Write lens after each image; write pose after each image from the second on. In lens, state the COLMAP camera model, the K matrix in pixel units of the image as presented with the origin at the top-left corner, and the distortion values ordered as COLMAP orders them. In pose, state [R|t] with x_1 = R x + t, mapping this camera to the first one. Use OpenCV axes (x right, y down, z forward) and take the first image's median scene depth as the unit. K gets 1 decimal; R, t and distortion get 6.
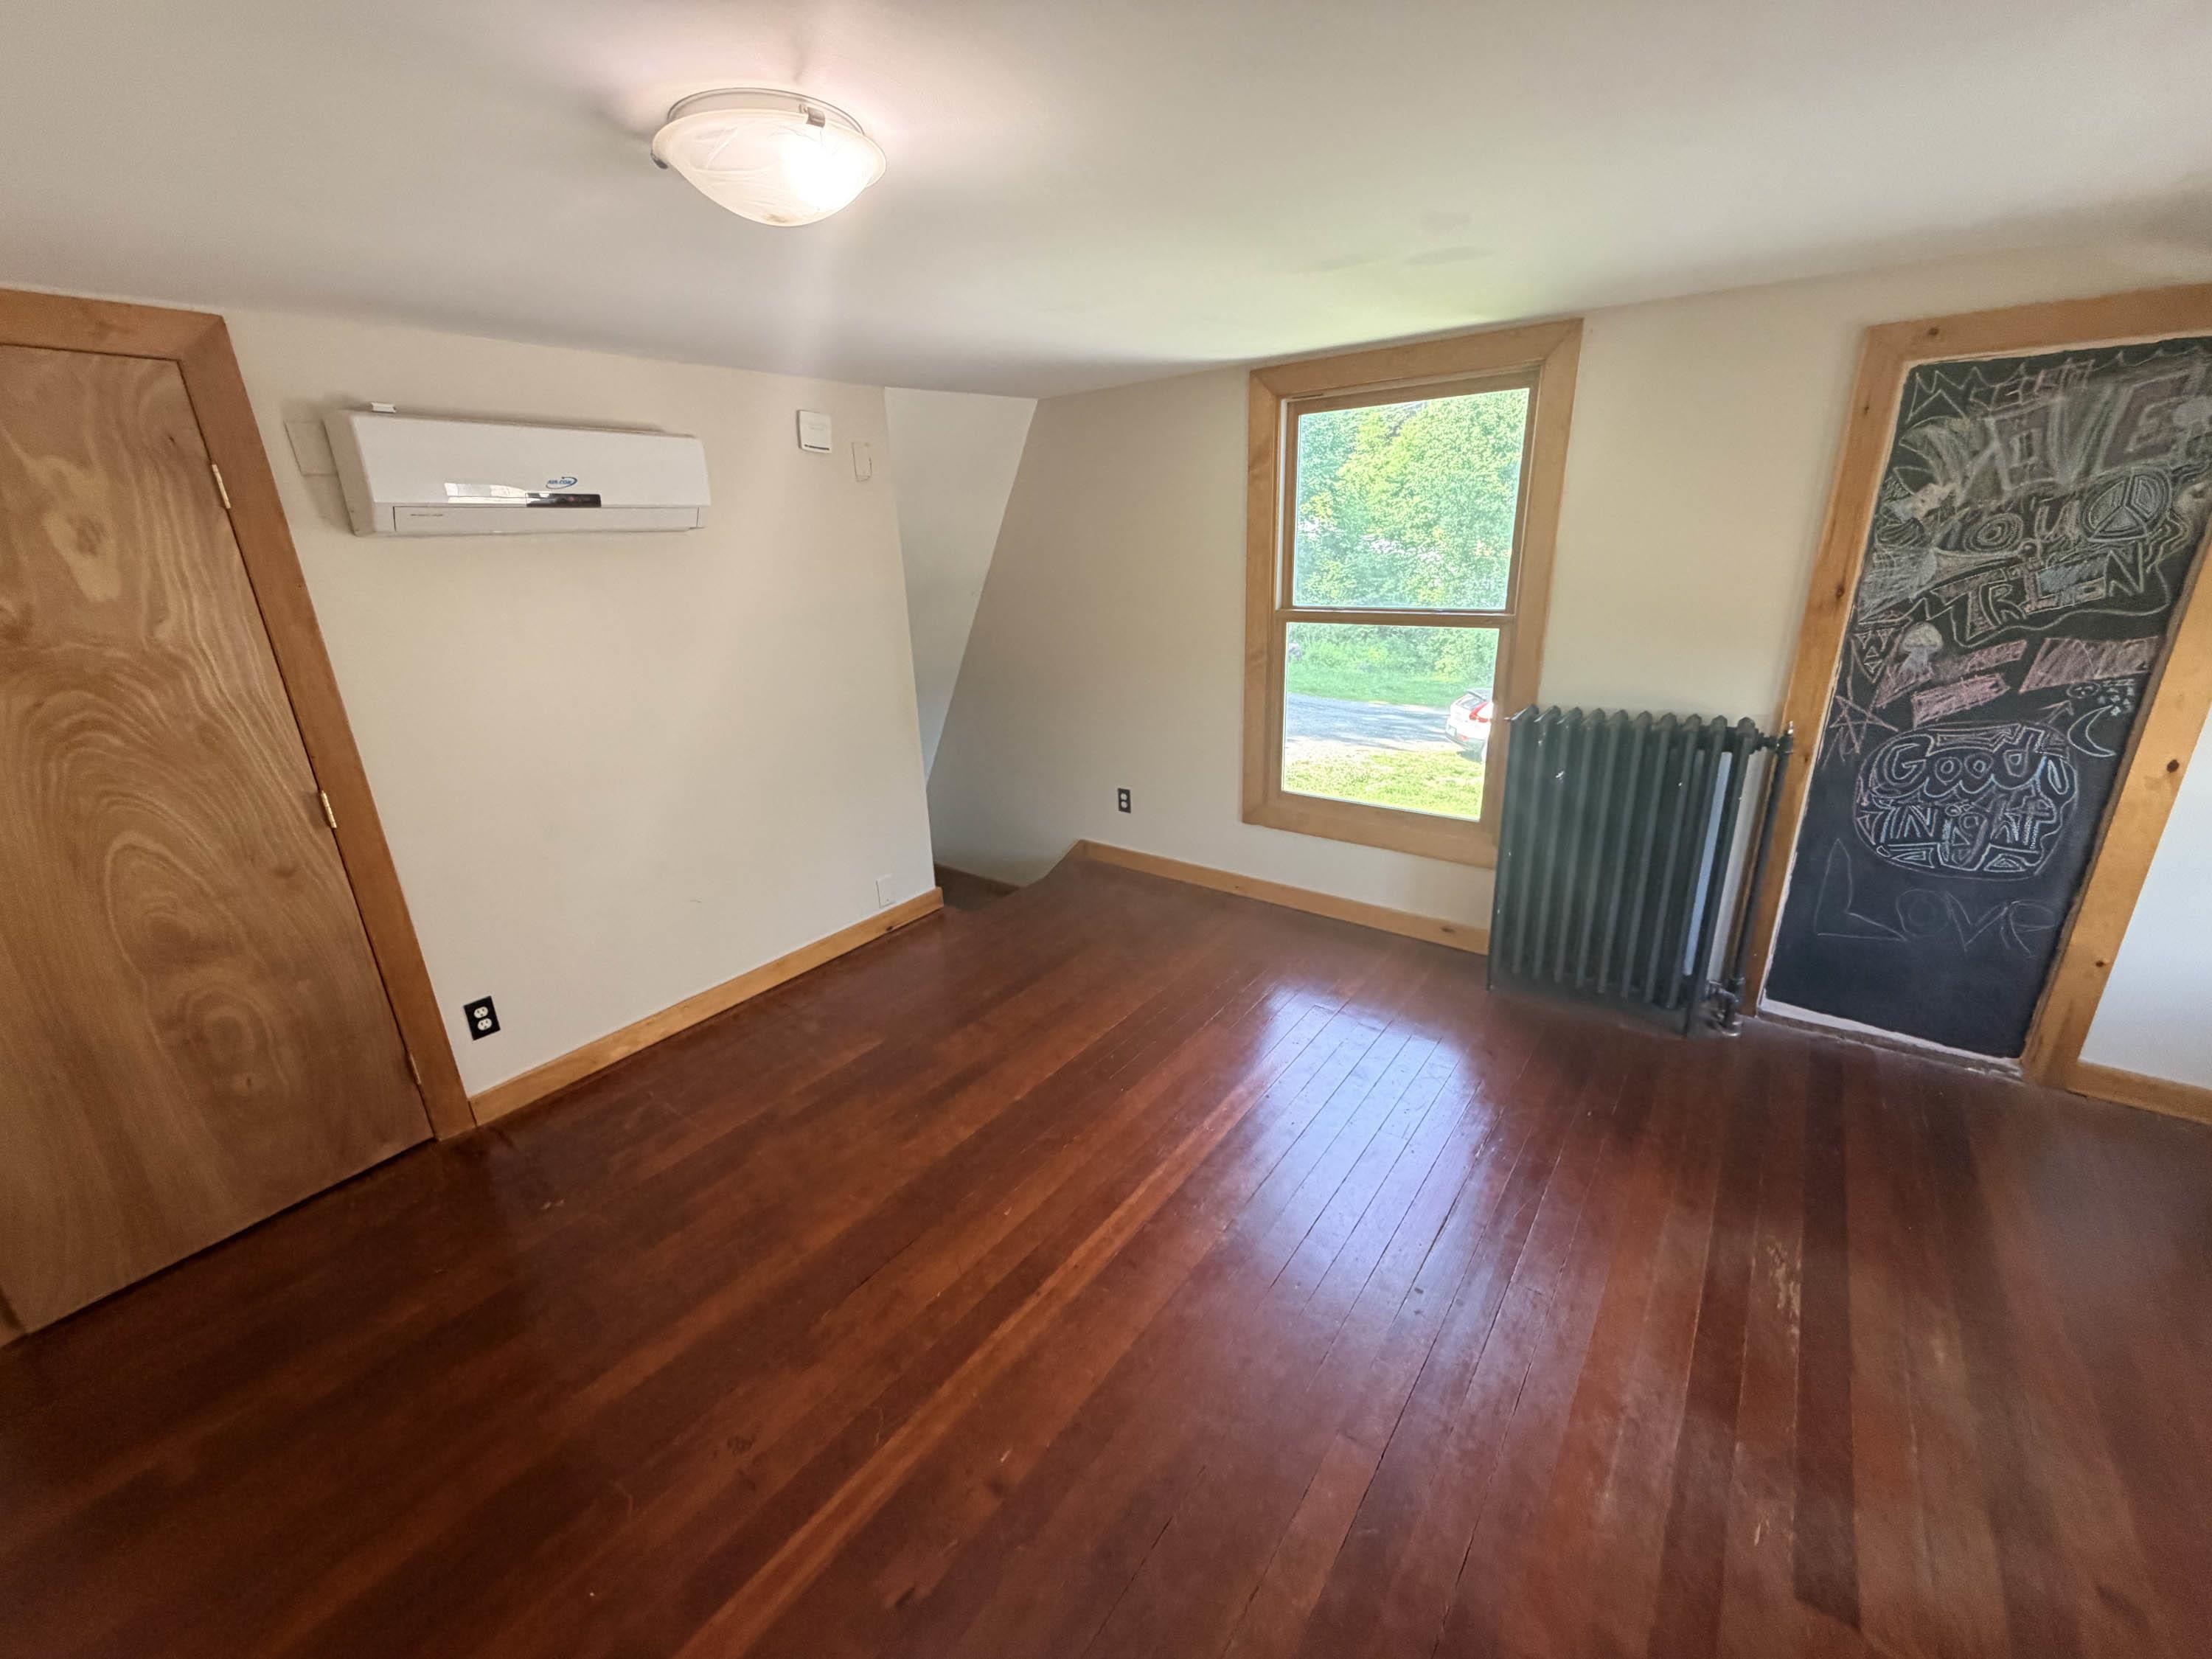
lens RADIAL K [[882.2, 0, 1096.4], [0, 882.2, 830.0], [0, 0, 1]] dist [-0.000031, -0.000207]
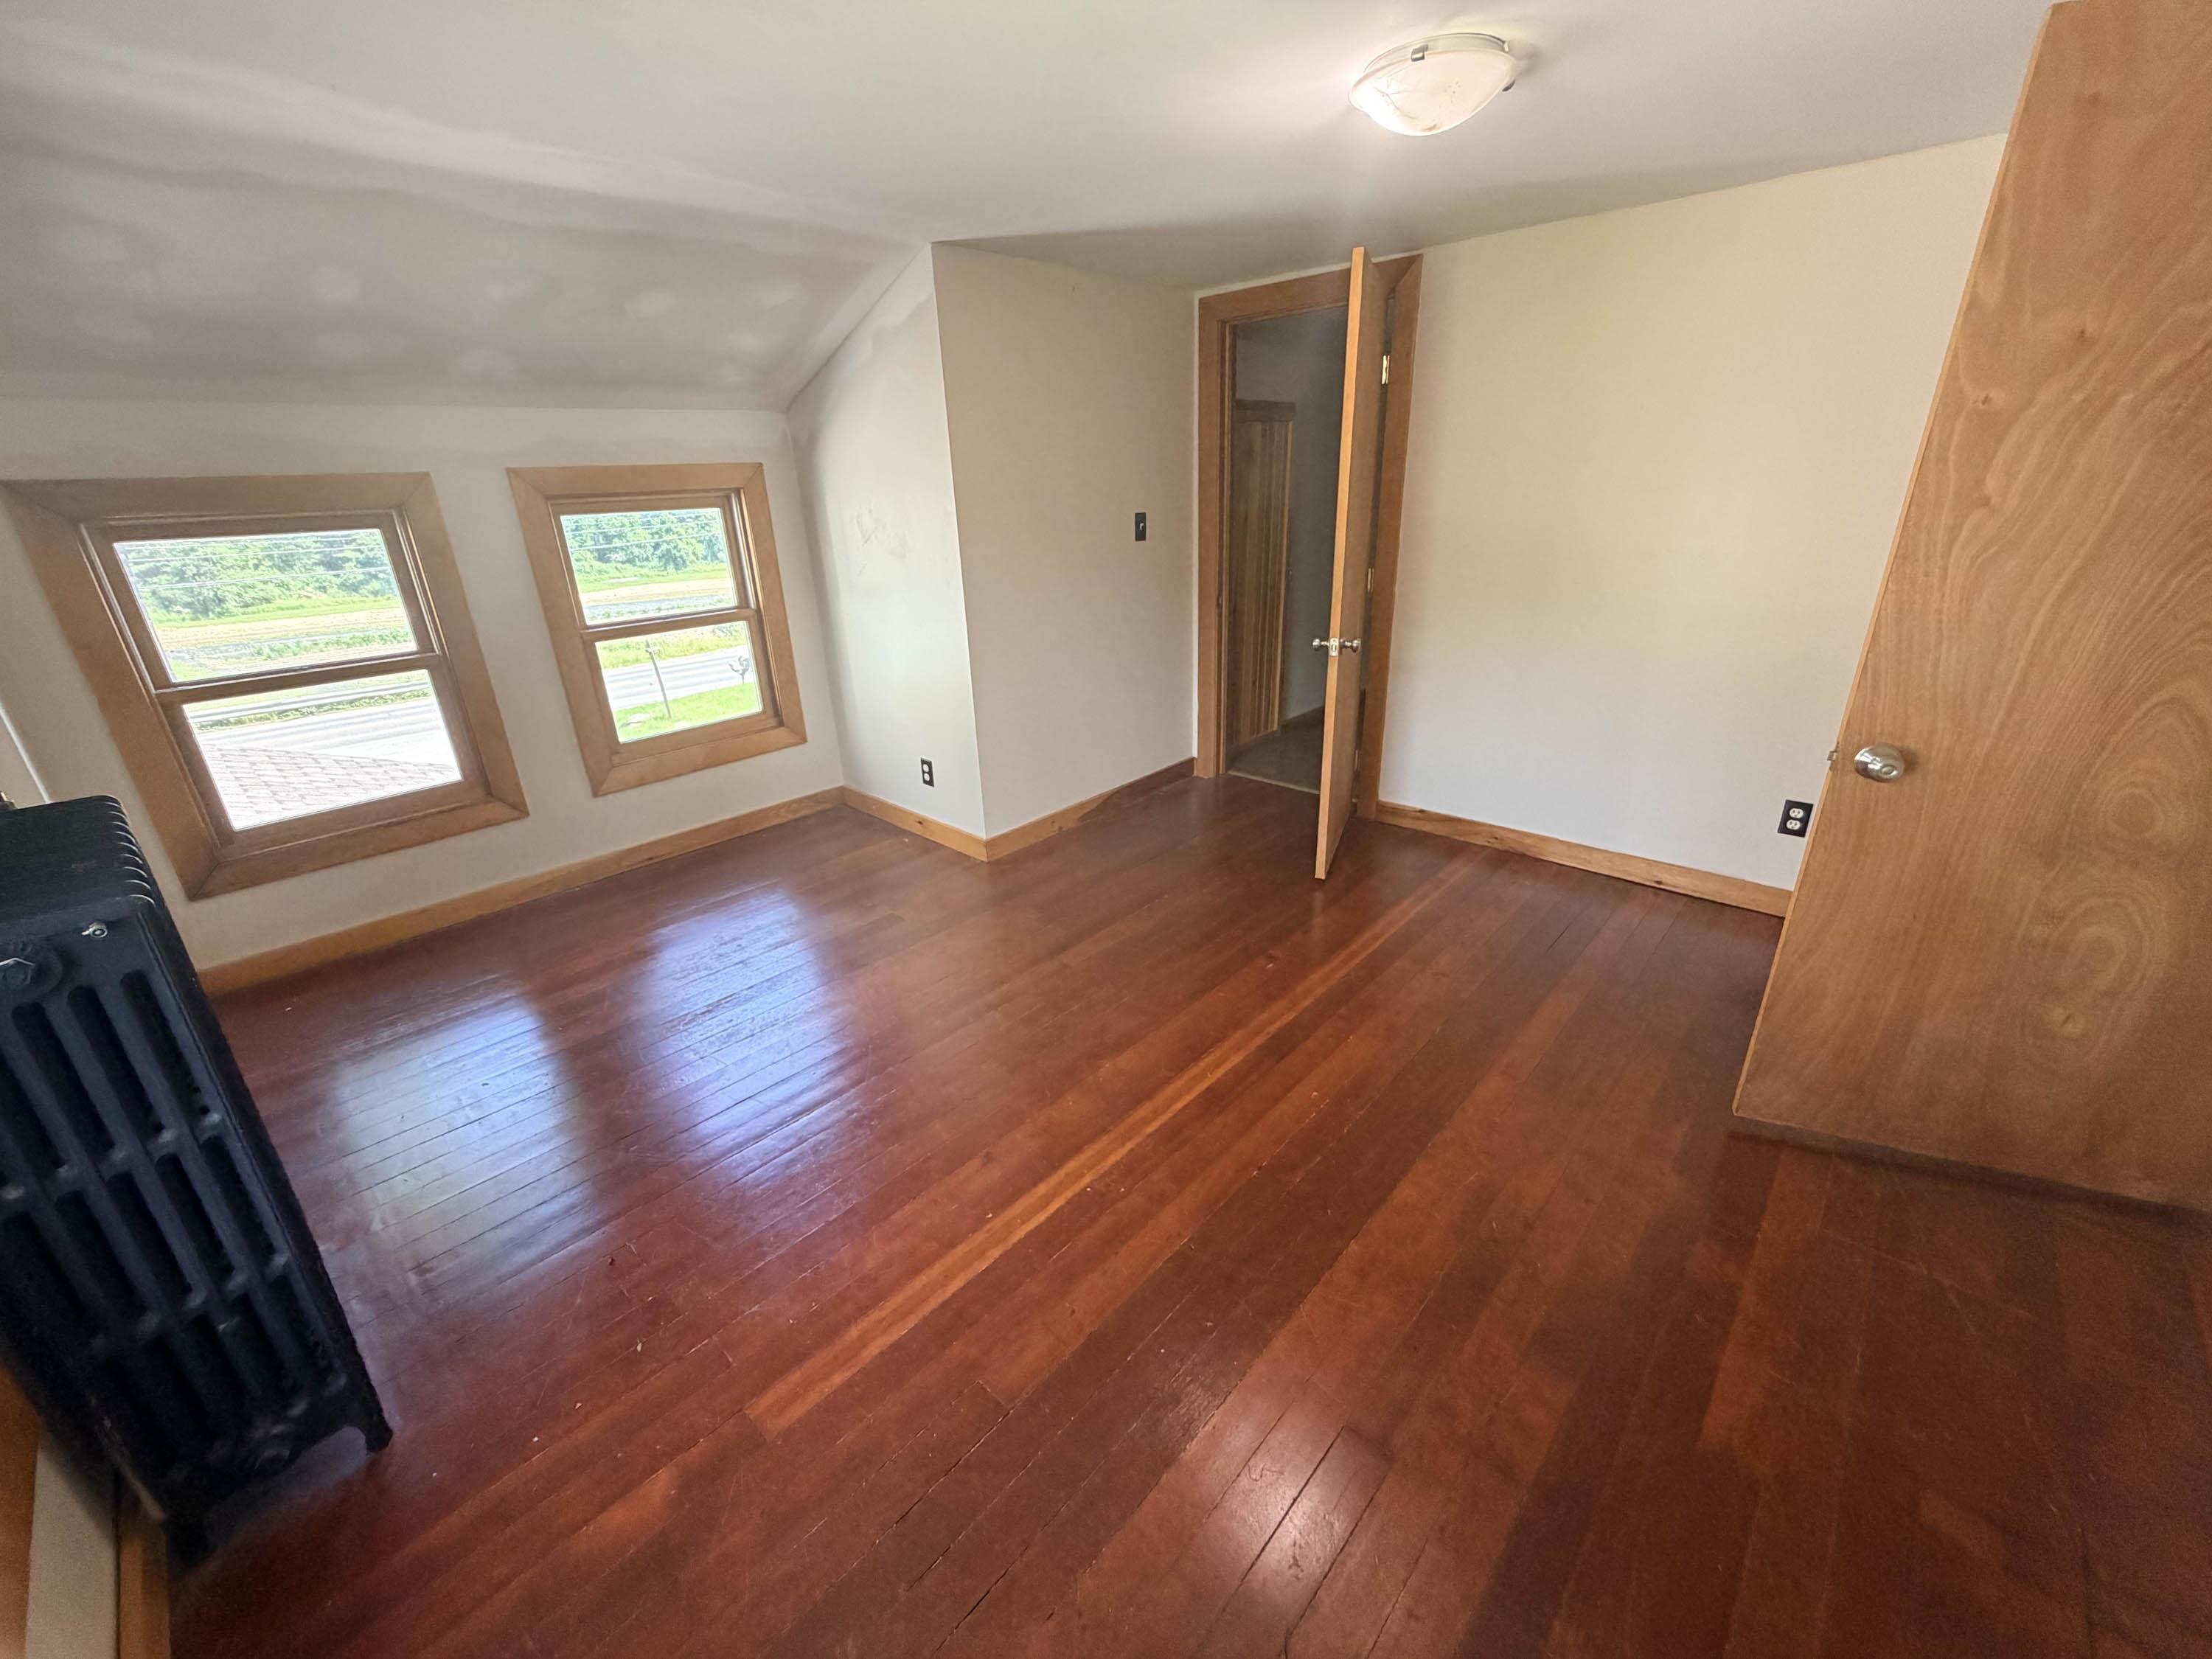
lens RADIAL K [[884.7, 0, 1096.5], [0, 884.7, 821.1], [0, 0, 1]] dist [-0.001392, -0.000054]
pose [[-0.993639, 0.034841, 0.107085, 0.024623], [0.094708, 0.773009, 0.627286, -0.414393], [-0.060922, 0.633438, -0.771391, 1.500485]]
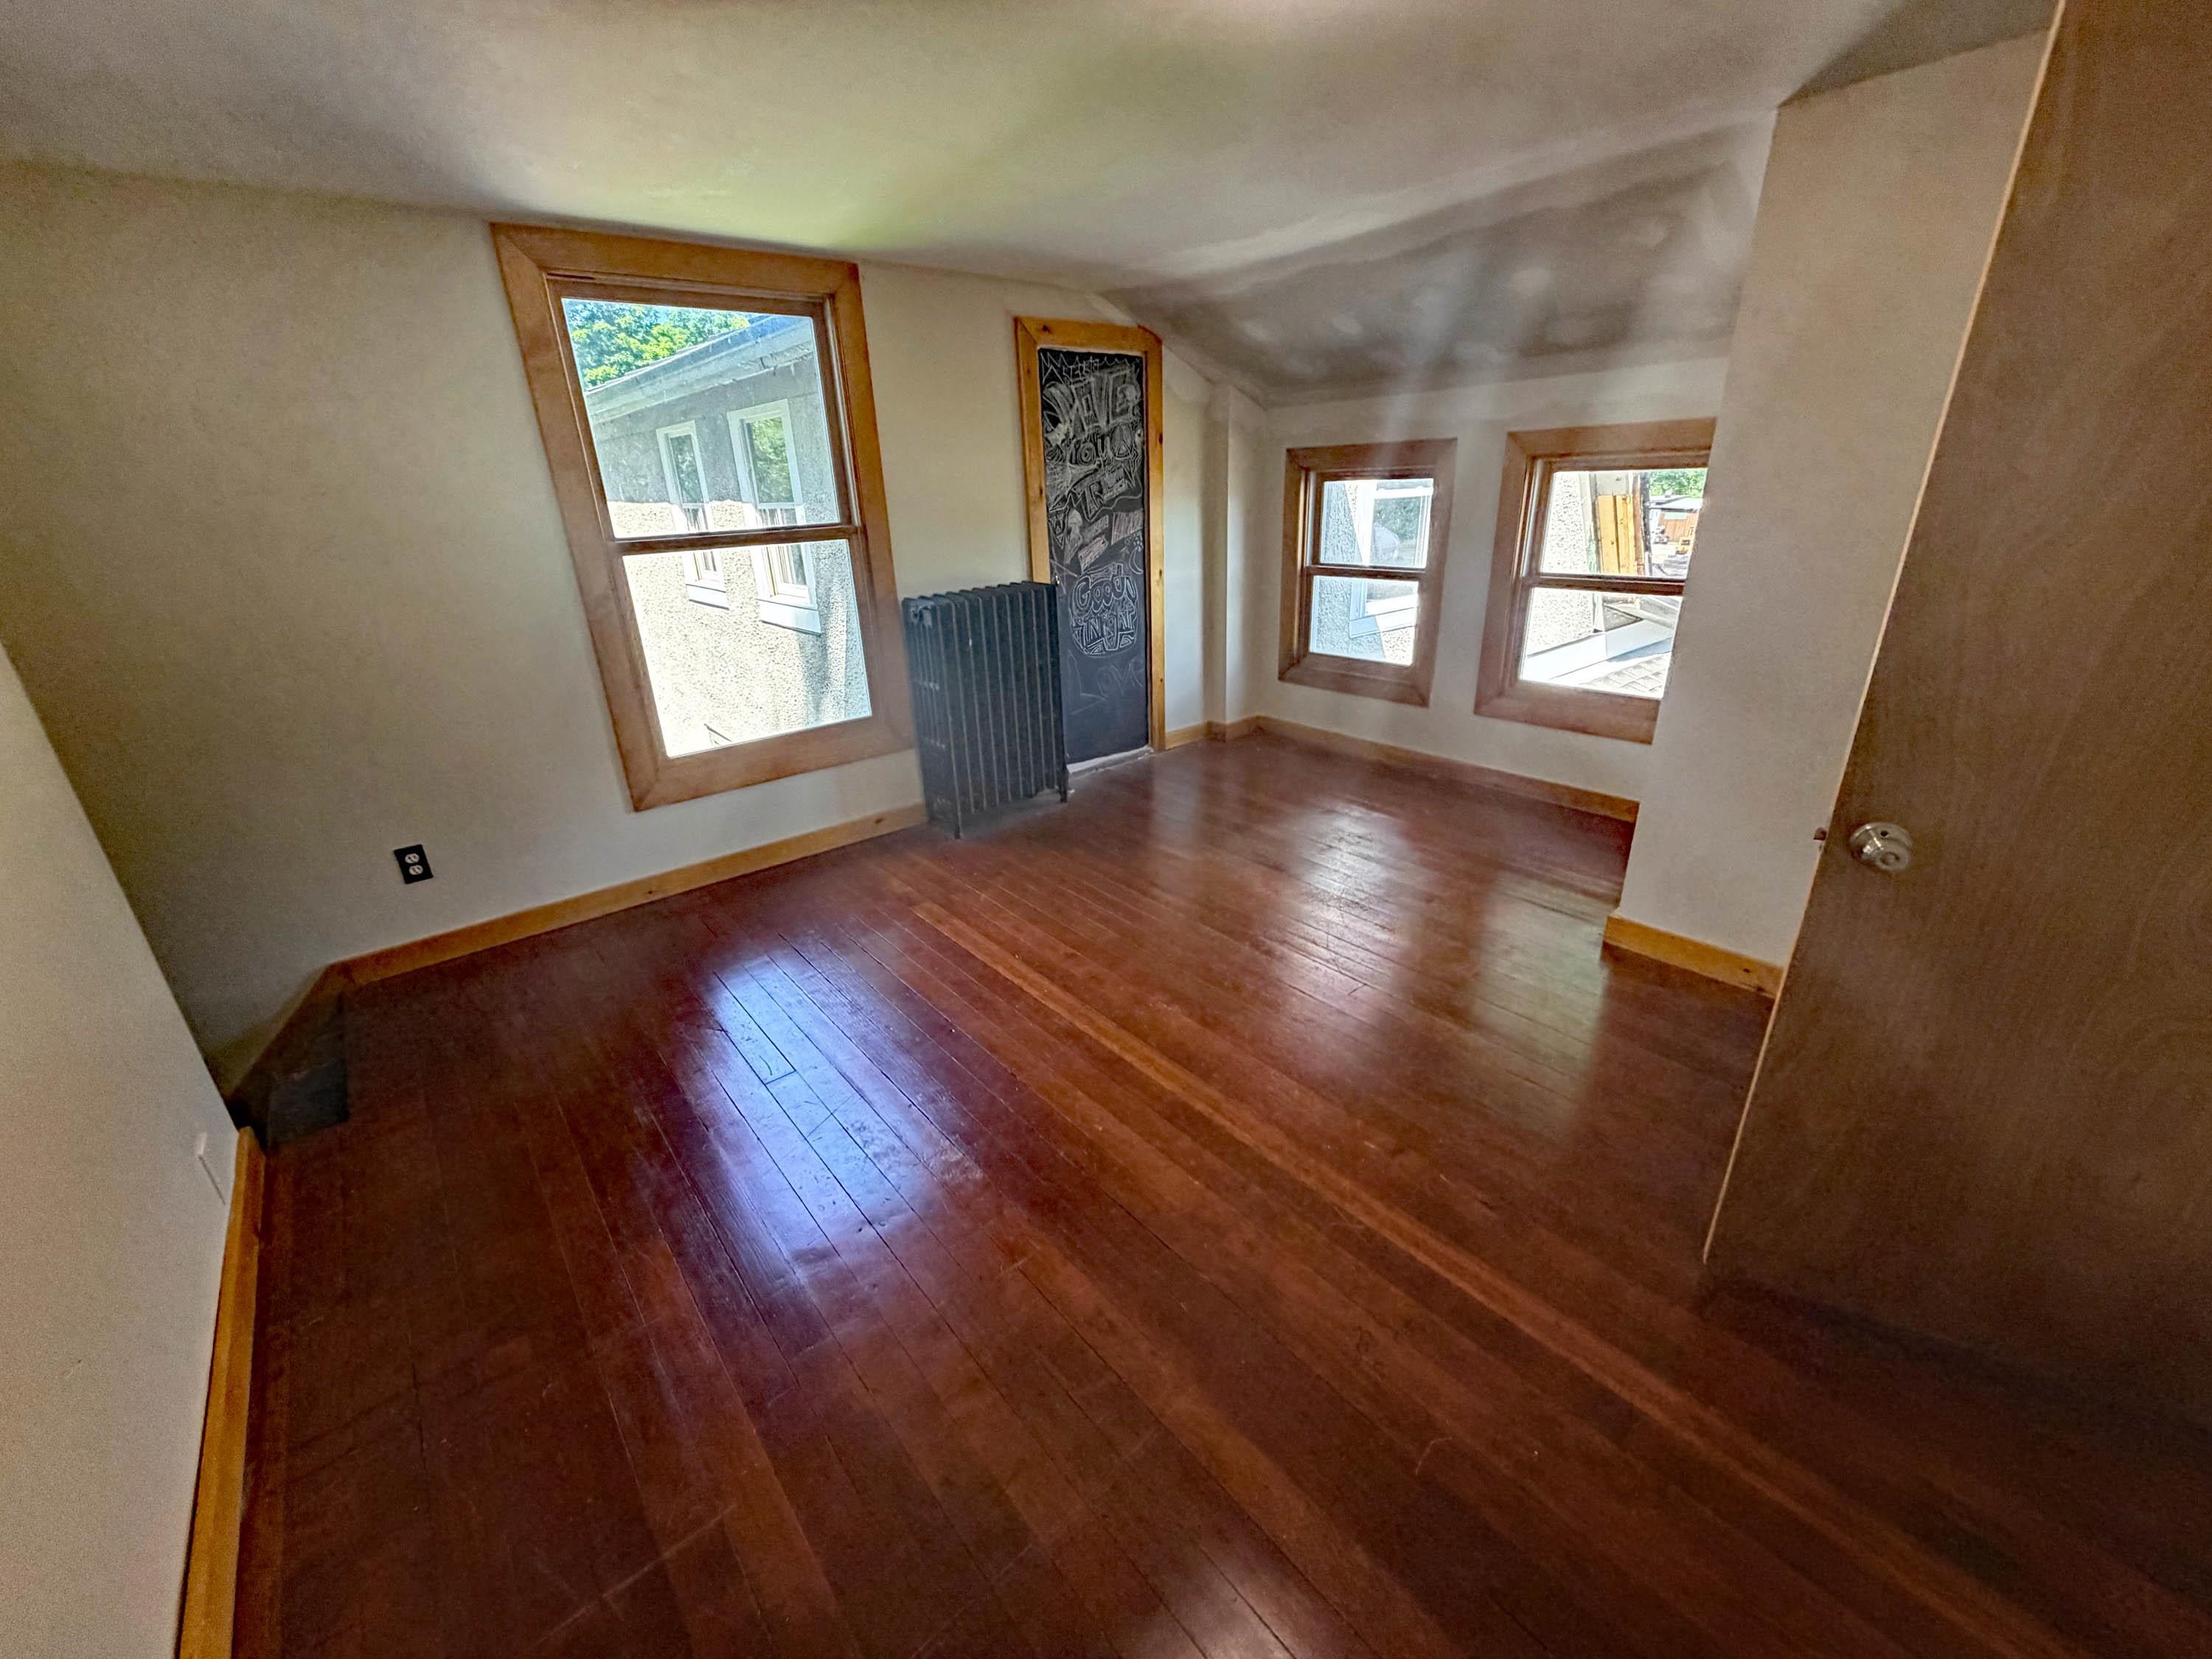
lens RADIAL K [[882.2, 0, 1096.4], [0, 882.2, 830.0], [0, 0, 1]] dist [-0.000031, -0.000207]
pose [[0.226078, -0.338620, 0.913359, -0.815601], [0.339490, 0.906239, 0.251948, -0.091118], [-0.913036, 0.253116, 0.319839, 0.590375]]
